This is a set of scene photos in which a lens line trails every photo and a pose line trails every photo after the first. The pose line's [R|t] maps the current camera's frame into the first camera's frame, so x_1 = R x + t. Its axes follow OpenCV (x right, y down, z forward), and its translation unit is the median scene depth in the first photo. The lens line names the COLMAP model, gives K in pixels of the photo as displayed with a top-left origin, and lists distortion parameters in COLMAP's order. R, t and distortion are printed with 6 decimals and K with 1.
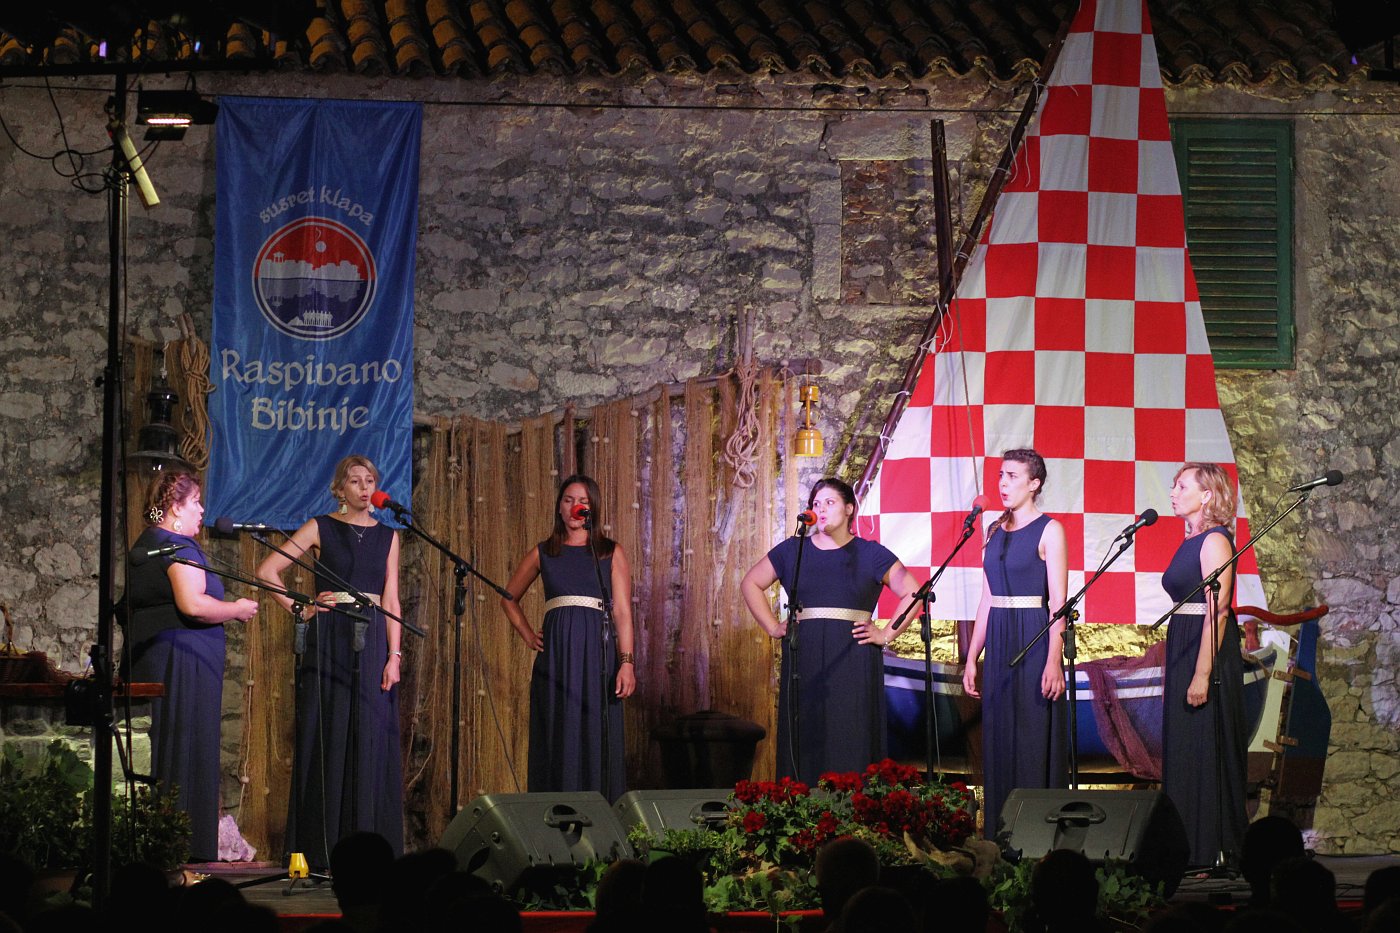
lens RADIAL K [[5308.2, 0, 700.2], [0, 5308.2, 471.7], [0, 0, 1]] dist [-0.116476, 0.000000]
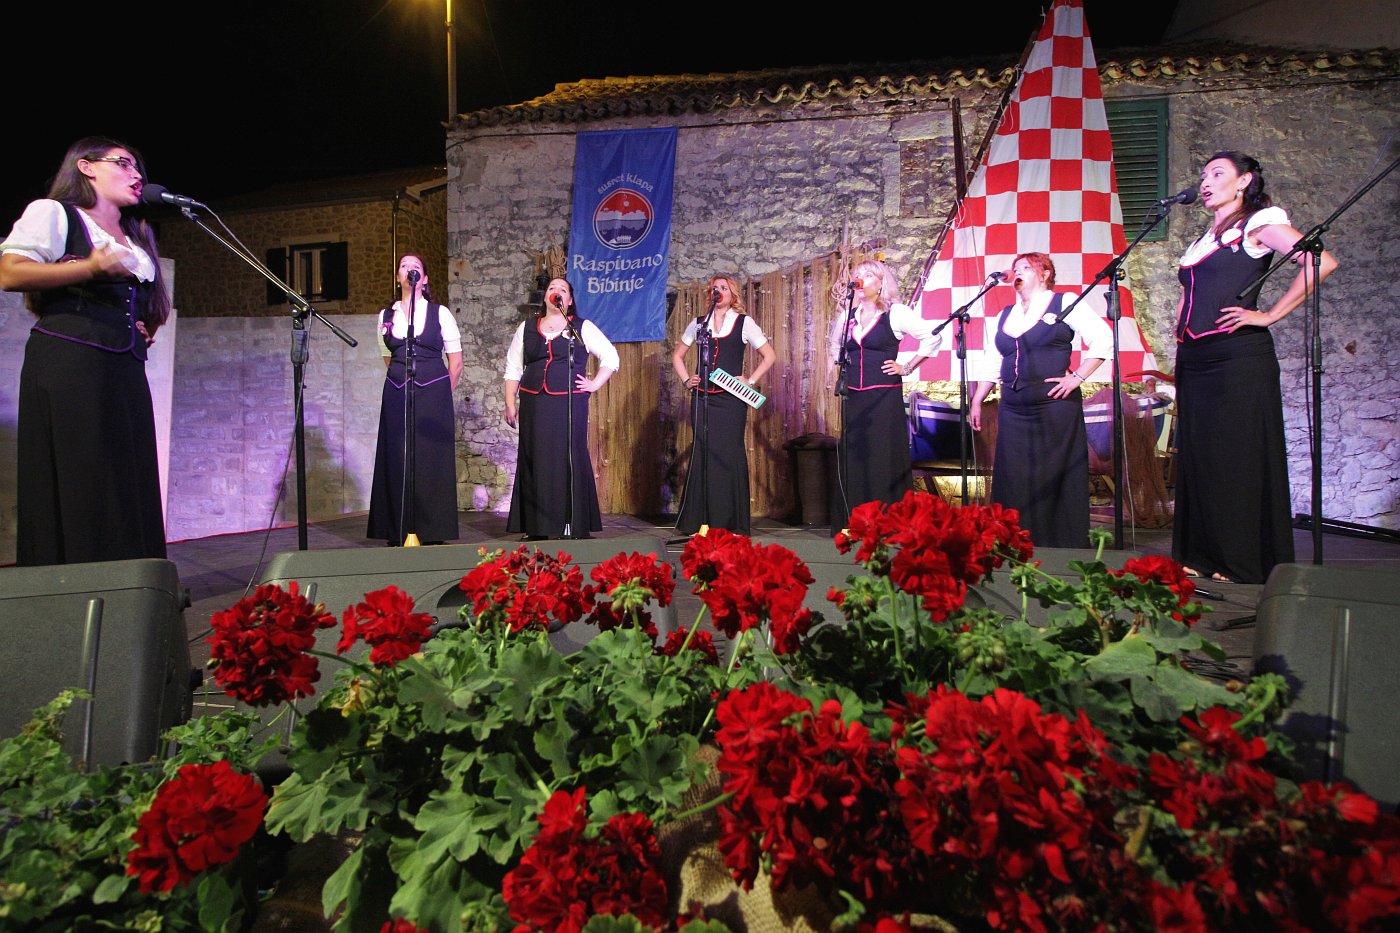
lens RADIAL K [[669.8, 0, 686.6], [0, 669.8, 462.0], [0, 0, 1]] dist [-0.003751, -0.009554]
pose [[0.960939, 0.004510, -0.276725, 0.020141], [0.014286, 0.997726, 0.065872, 0.038272], [0.276392, -0.067252, 0.958689, 0.752284]]
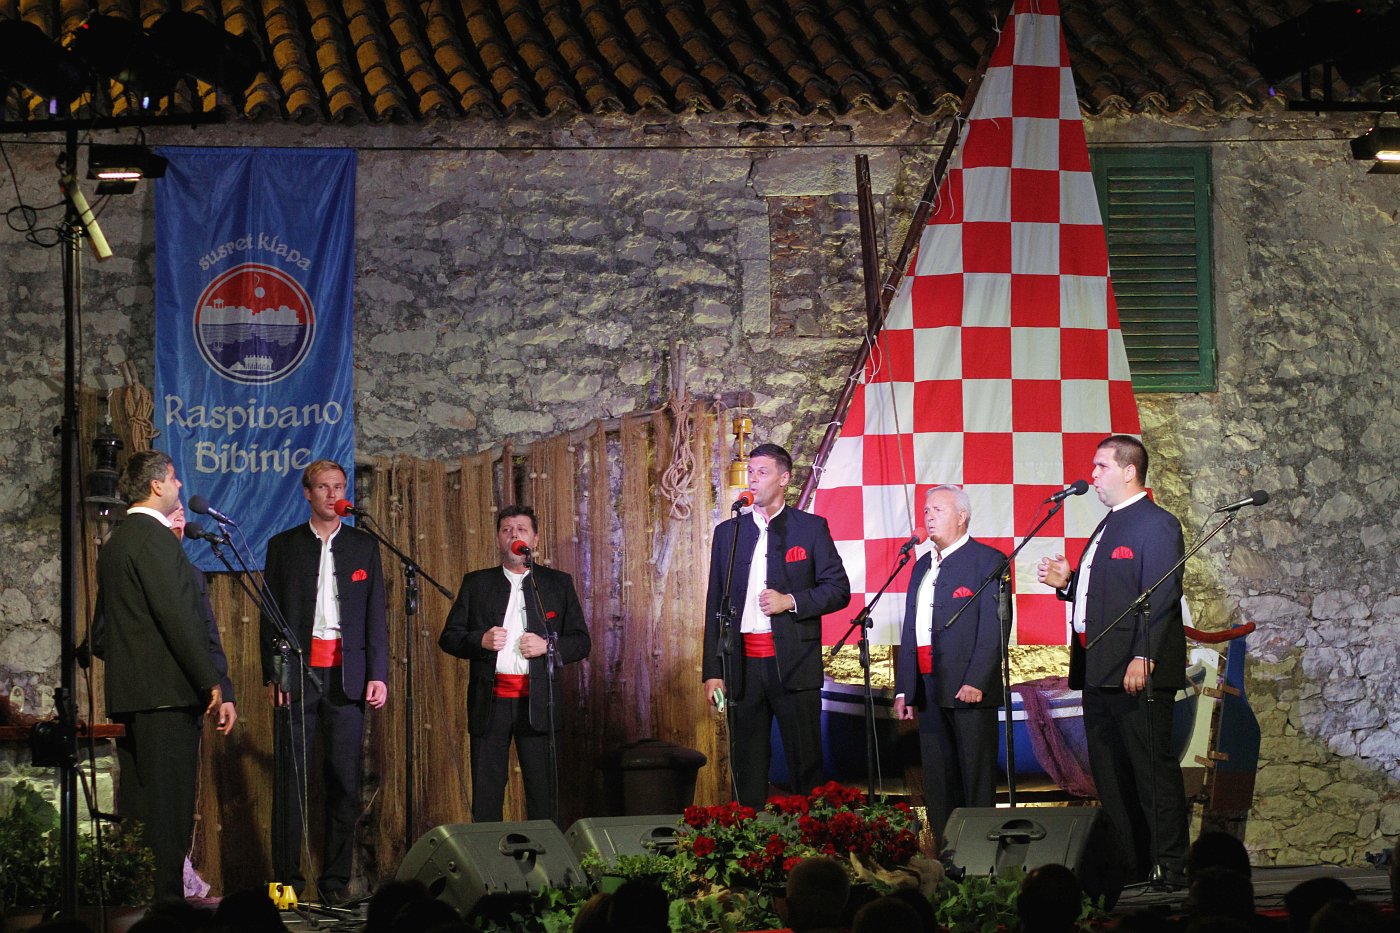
lens RADIAL K [[5308.2, 0, 695.7], [0, 5308.2, 461.8], [0, 0, 1]] dist [-0.116476, 0.000000]
pose [[0.999638, -0.021901, 0.015600, -0.004404], [0.022018, 0.999730, -0.007388, -0.000505], [-0.015434, 0.007729, 0.999851, -0.019164]]
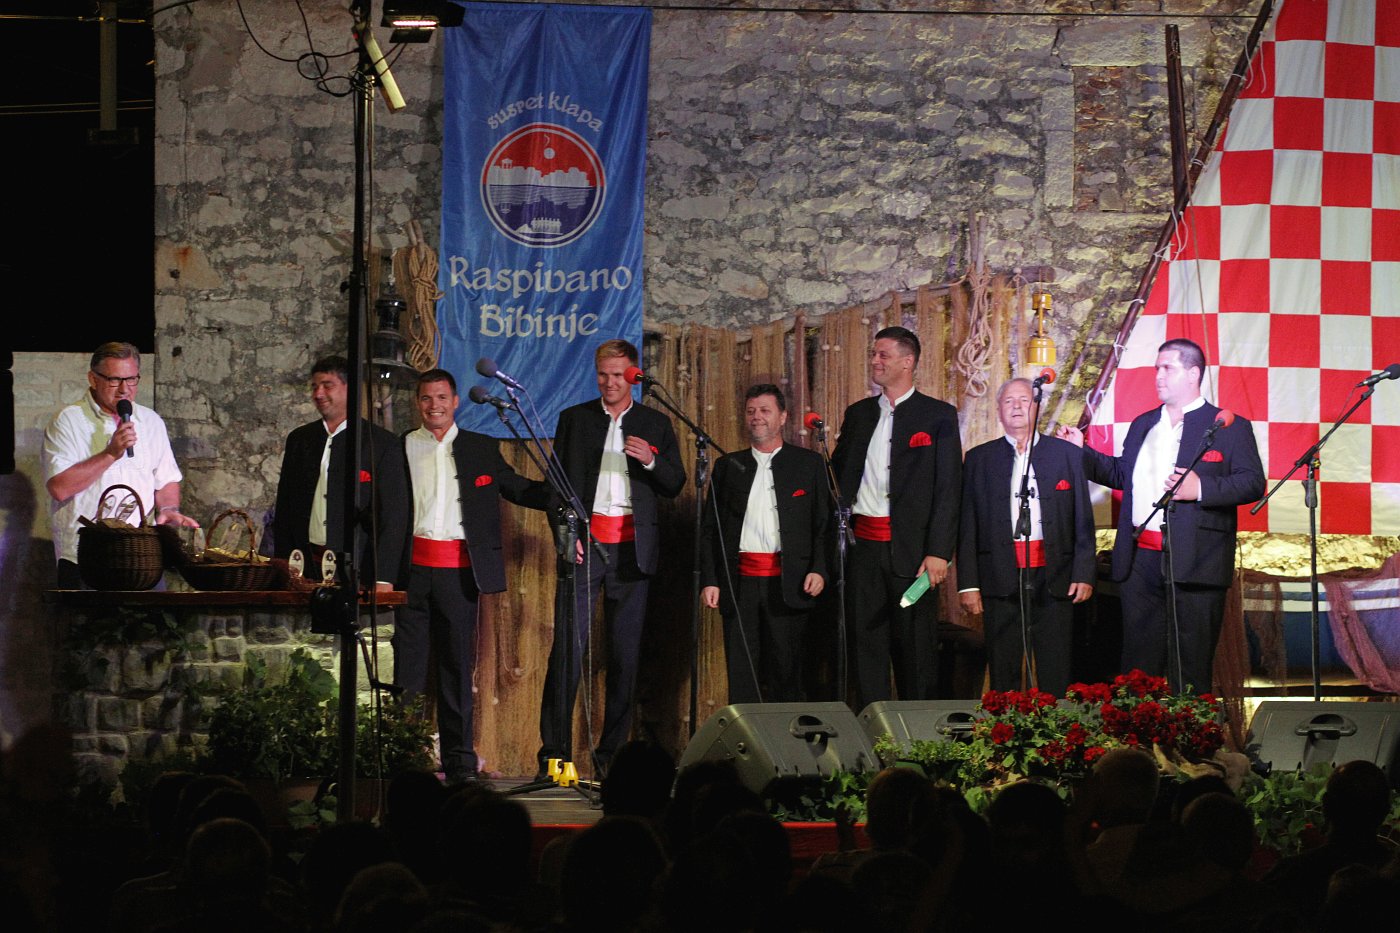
lens RADIAL K [[5308.2, 0, 702.3], [0, 5308.2, 463.5], [0, 0, 1]] dist [-0.116476, 0.000000]
pose [[0.999462, 0.002055, -0.032742, -0.010273], [-0.001572, 0.999890, 0.014782, 0.000956], [0.032769, -0.014722, 0.999355, 0.008291]]
